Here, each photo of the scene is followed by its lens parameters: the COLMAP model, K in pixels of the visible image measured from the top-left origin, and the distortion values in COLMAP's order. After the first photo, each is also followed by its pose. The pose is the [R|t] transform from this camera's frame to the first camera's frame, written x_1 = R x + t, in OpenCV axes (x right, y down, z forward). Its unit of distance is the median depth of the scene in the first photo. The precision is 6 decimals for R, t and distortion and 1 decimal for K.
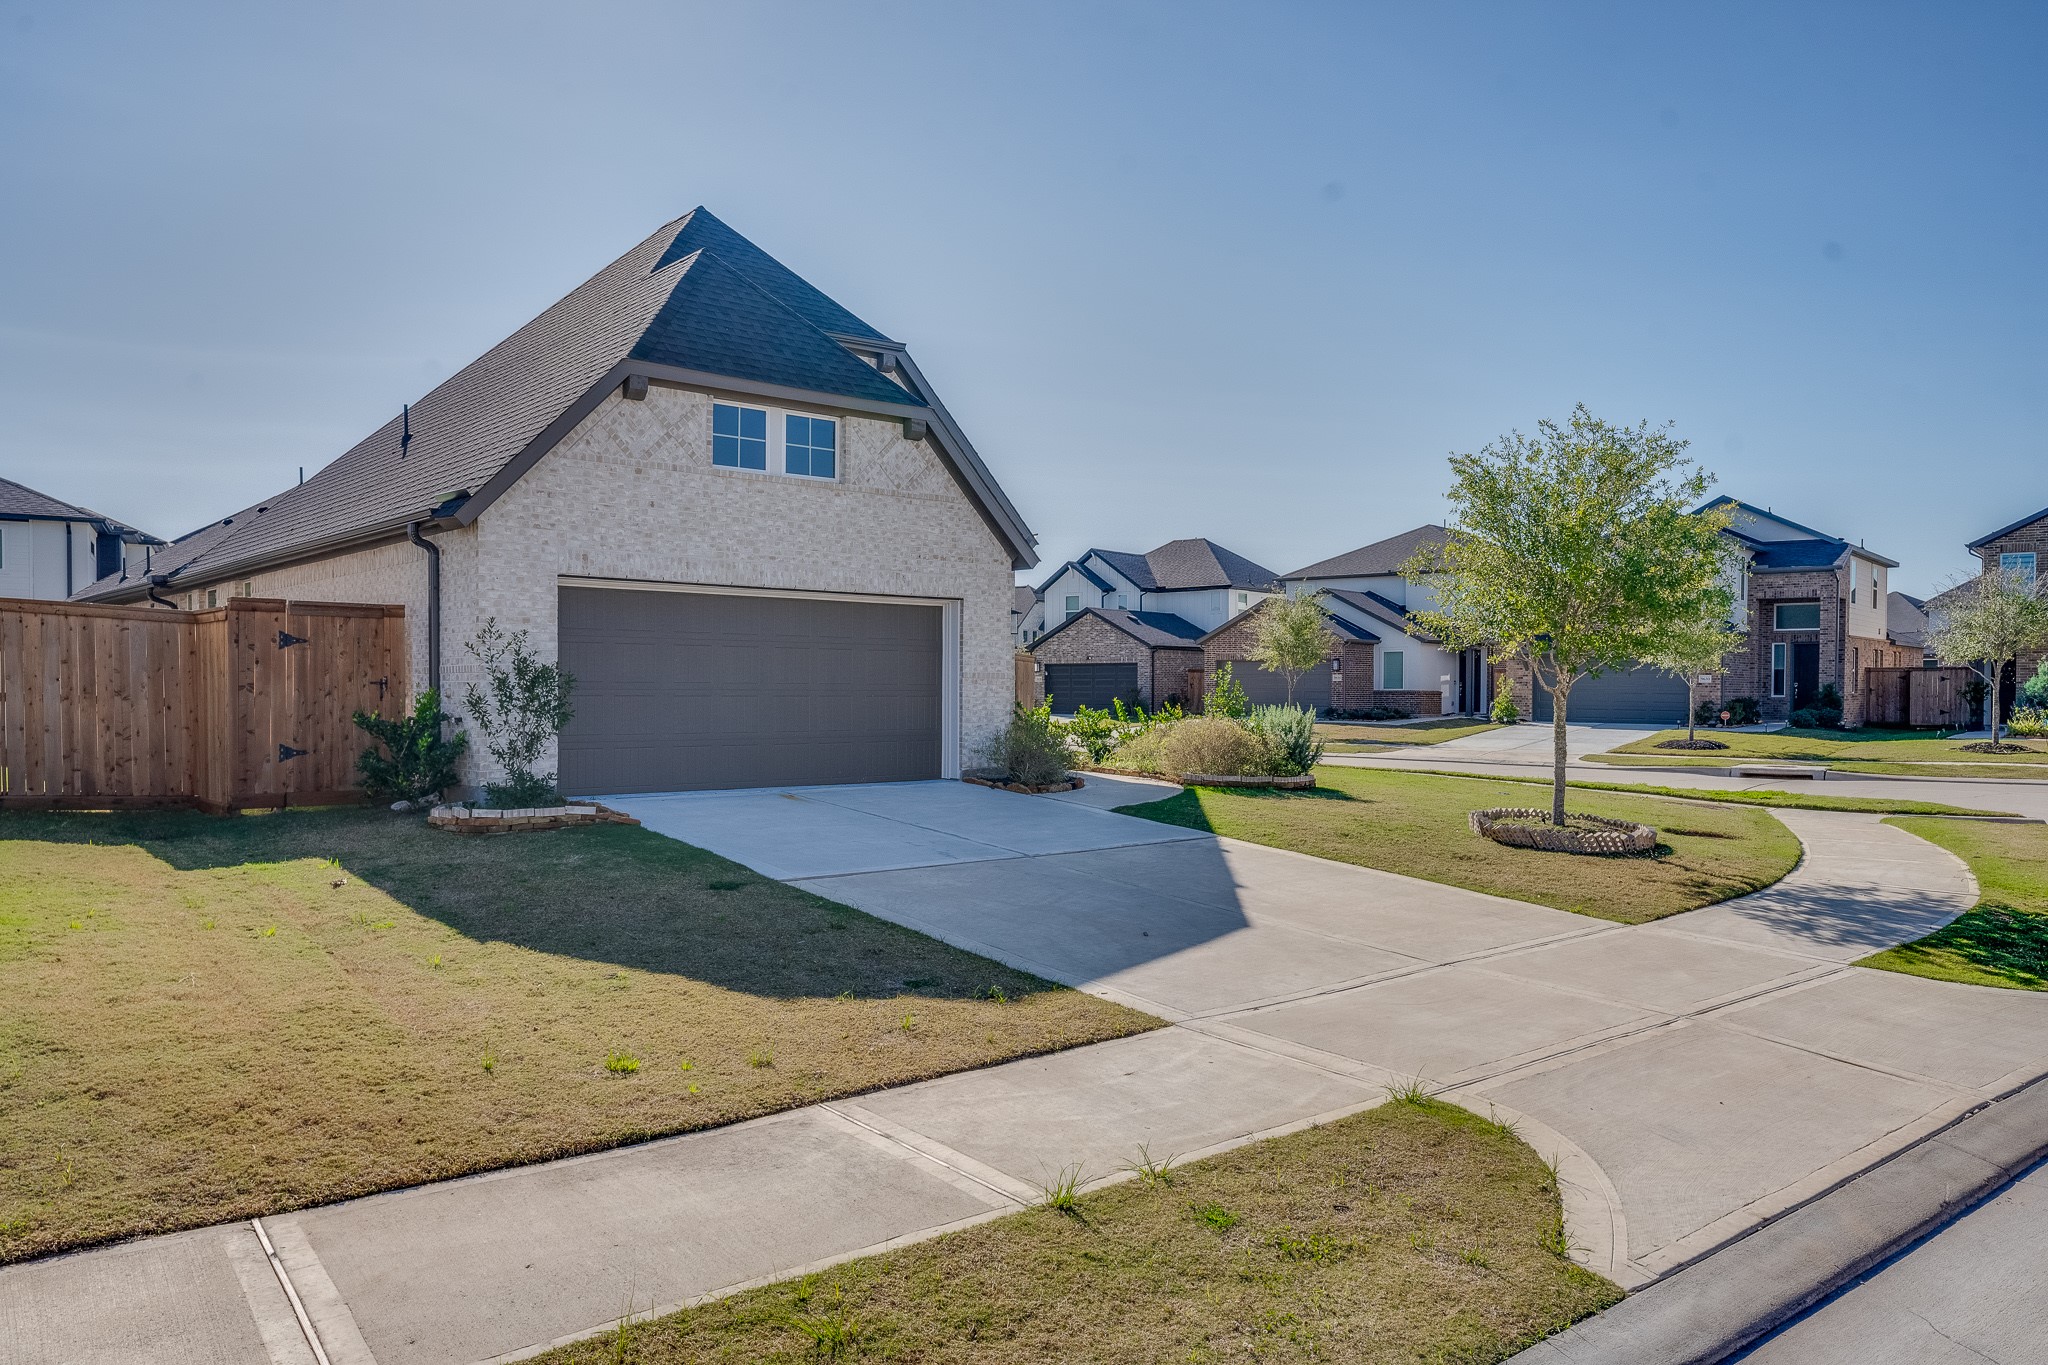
lens RADIAL K [[1391.3, 0, 986.1], [0, 1391.3, 735.0], [0, 0, 1]] dist [0.000937, 0.017687]
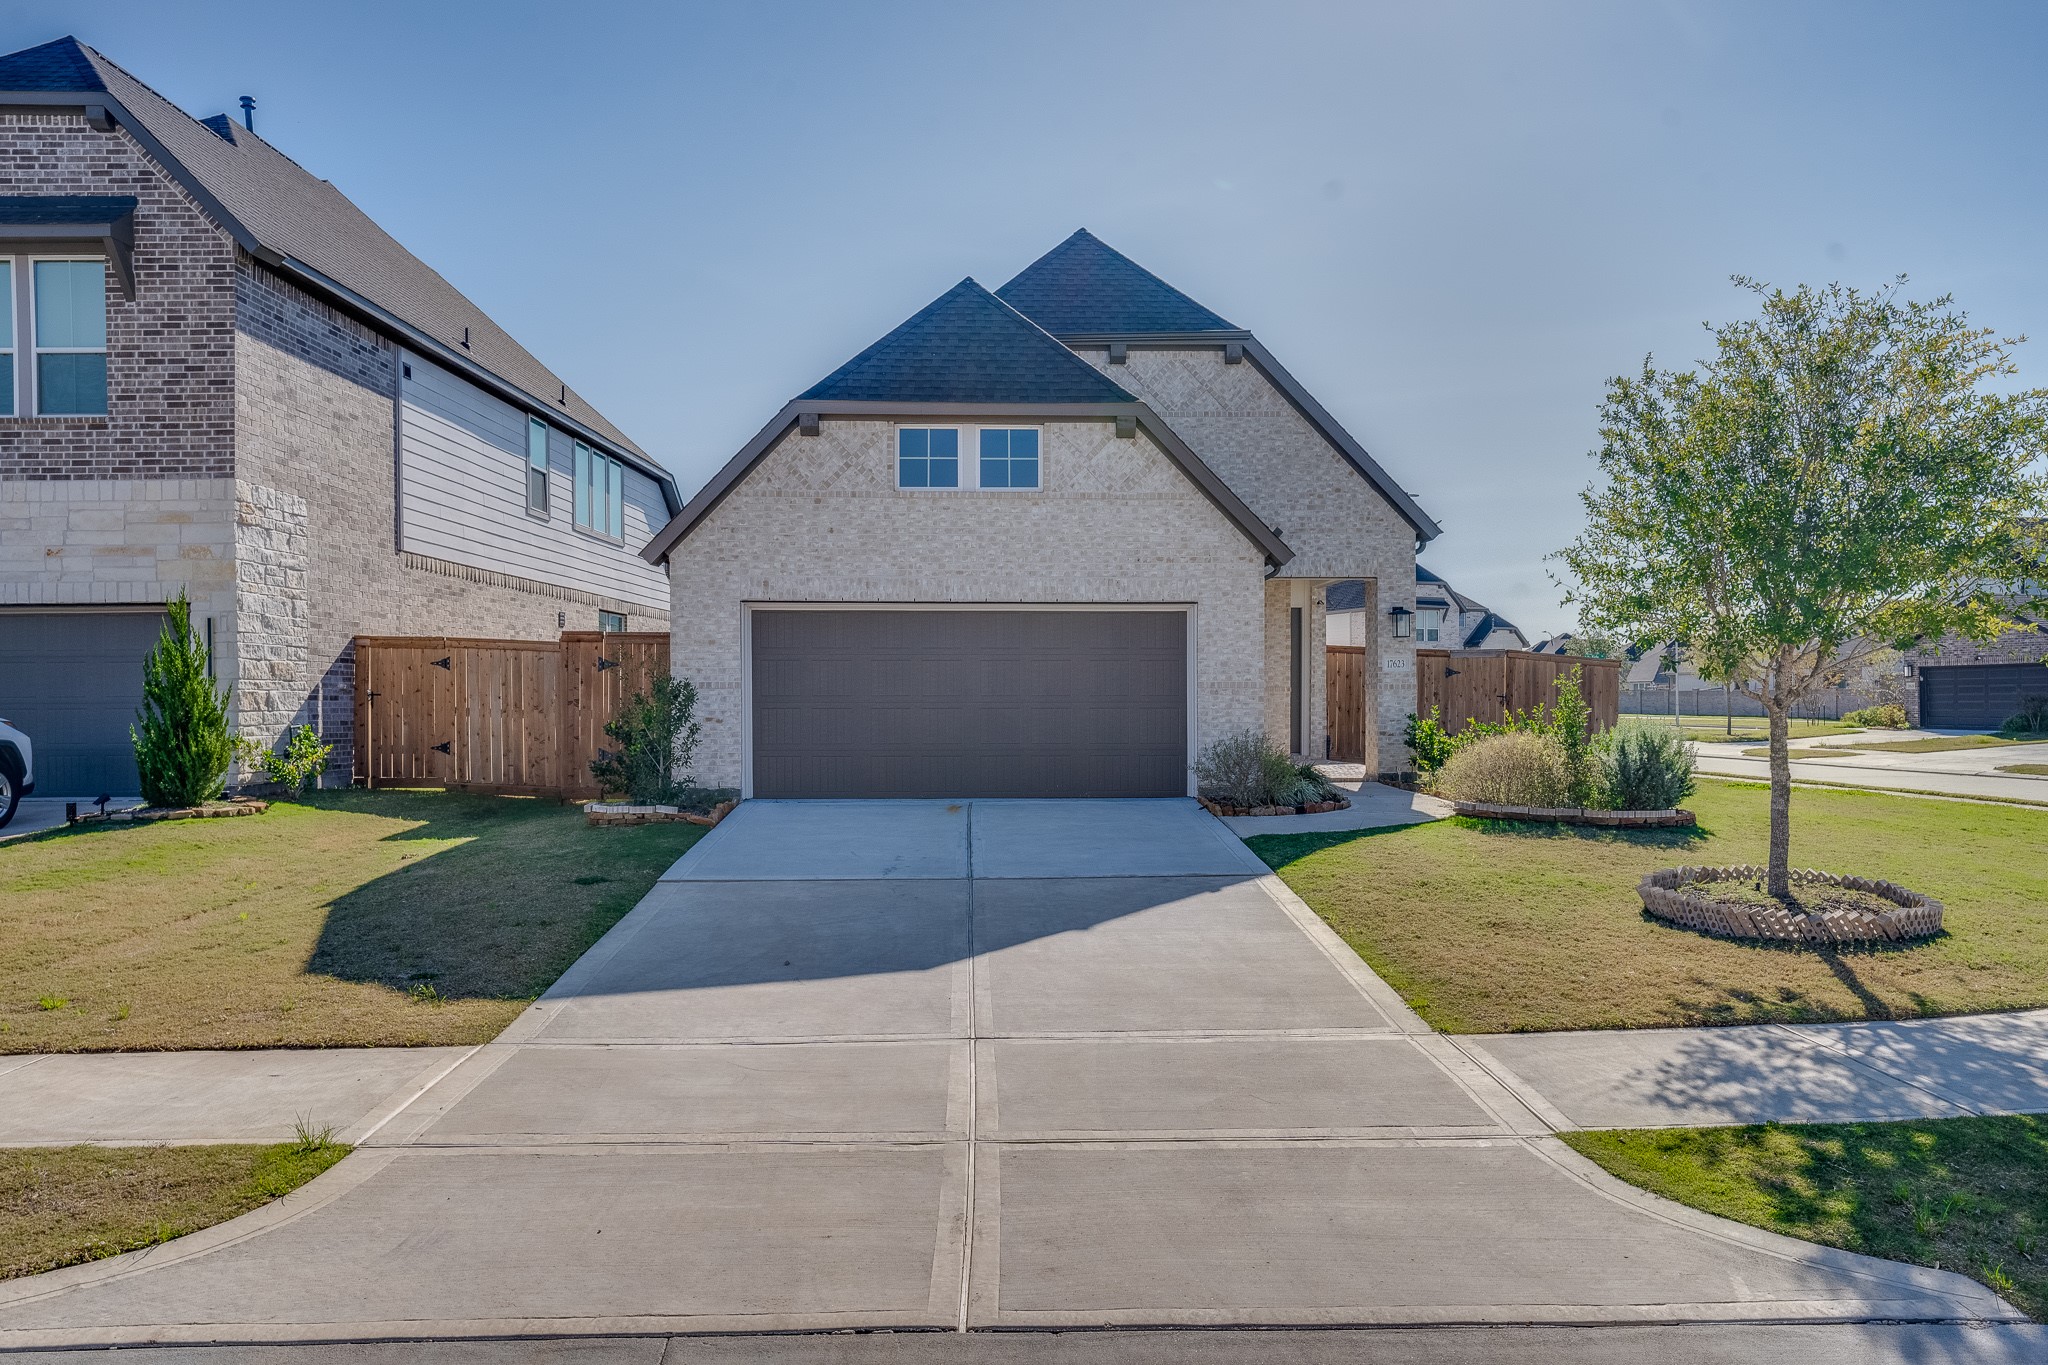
lens RADIAL K [[1391.3, 0, 1025.3], [0, 1391.3, 723.4], [0, 0, 1]] dist [0.000937, 0.017687]
pose [[0.798237, 0.003862, -0.602331, 0.512799], [-0.014636, 0.999809, -0.012986, -0.004613], [0.602166, 0.019182, 0.798141, 0.227125]]
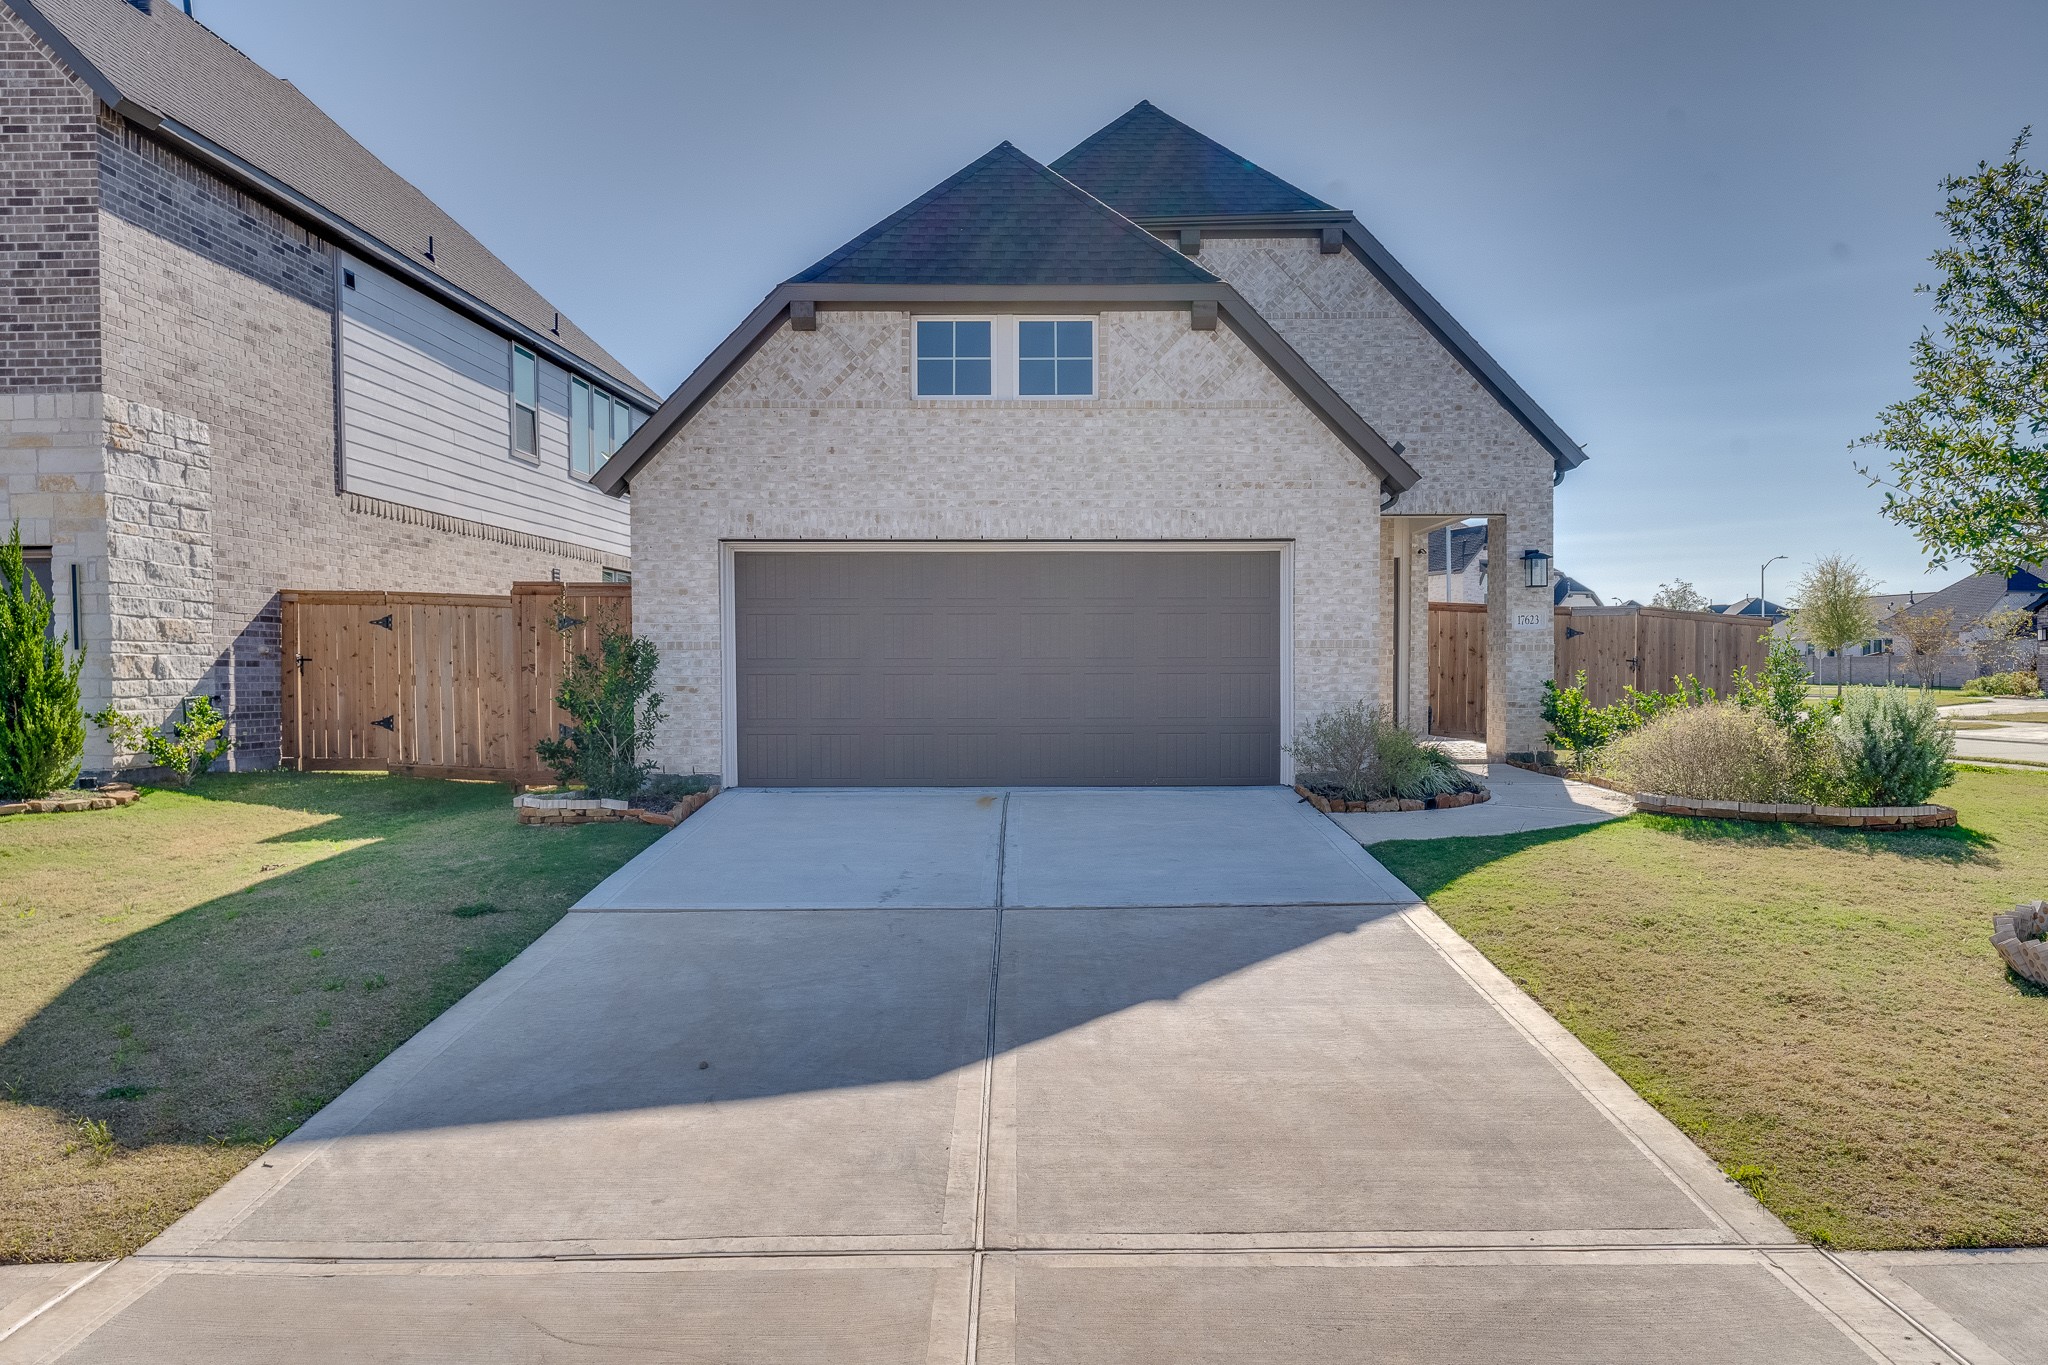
lens RADIAL K [[1391.3, 0, 1036.9], [0, 1391.3, 718.6], [0, 0, 1]] dist [0.000937, 0.017687]
pose [[0.779722, 0.014229, -0.625964, 0.383827], [-0.013729, 0.999890, 0.005627, -0.007309], [0.625975, 0.004206, 0.779832, 0.400470]]
